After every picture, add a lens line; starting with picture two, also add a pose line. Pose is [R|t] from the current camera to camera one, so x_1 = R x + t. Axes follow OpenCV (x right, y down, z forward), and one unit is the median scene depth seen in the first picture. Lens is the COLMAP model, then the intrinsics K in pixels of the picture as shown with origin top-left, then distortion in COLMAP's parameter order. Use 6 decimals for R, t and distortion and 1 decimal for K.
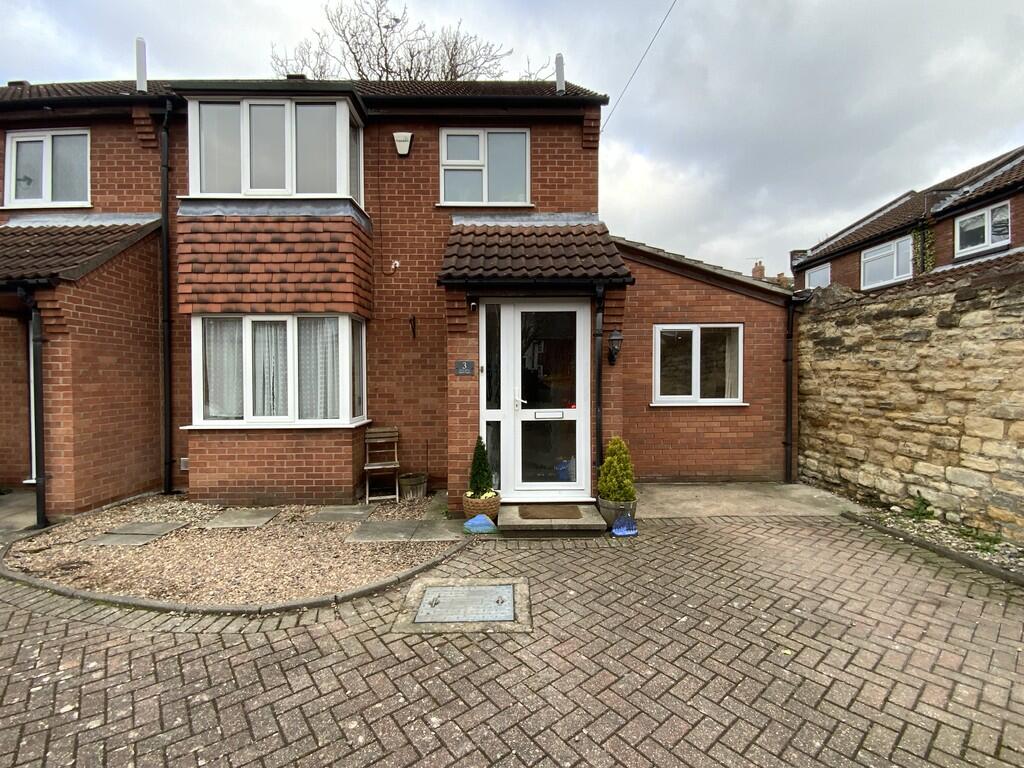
lens RADIAL K [[474.7, 0, 506.2], [0, 474.7, 390.1], [0, 0, 1]] dist [0.004862, -0.011571]
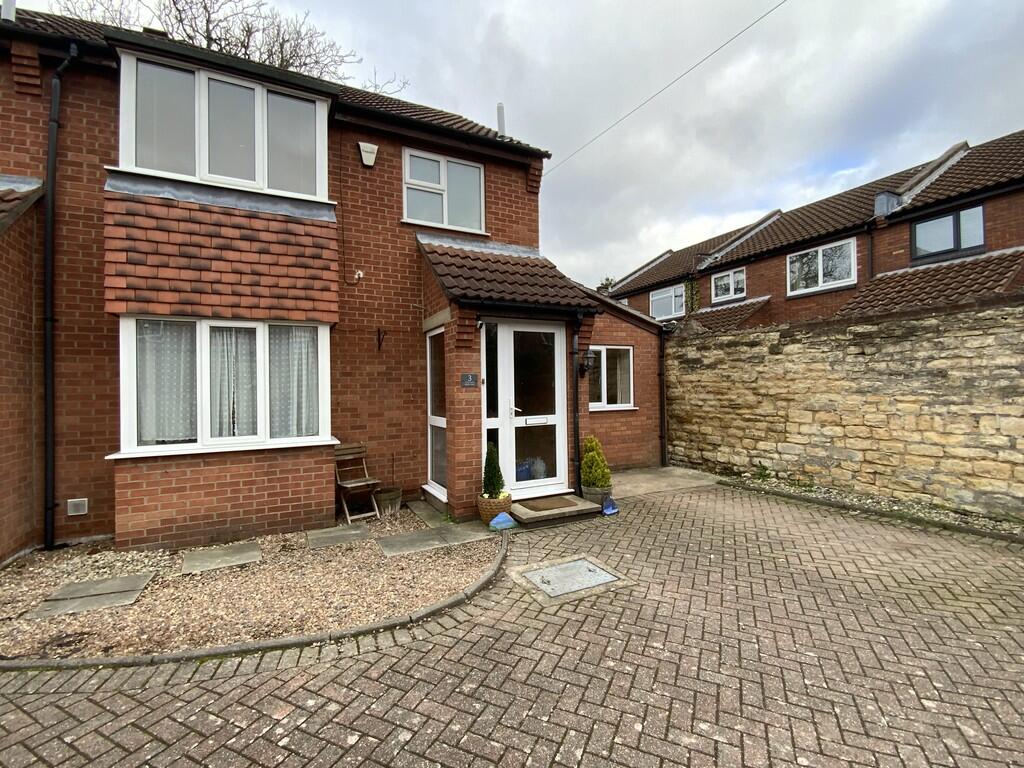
lens RADIAL K [[474.7, 0, 521.5], [0, 474.7, 389.7], [0, 0, 1]] dist [0.004862, -0.011571]
pose [[0.891101, -0.010720, 0.453679, -0.431155], [0.024269, 0.999416, -0.024053, 0.002905], [-0.453156, 0.032444, 0.890841, -0.013301]]
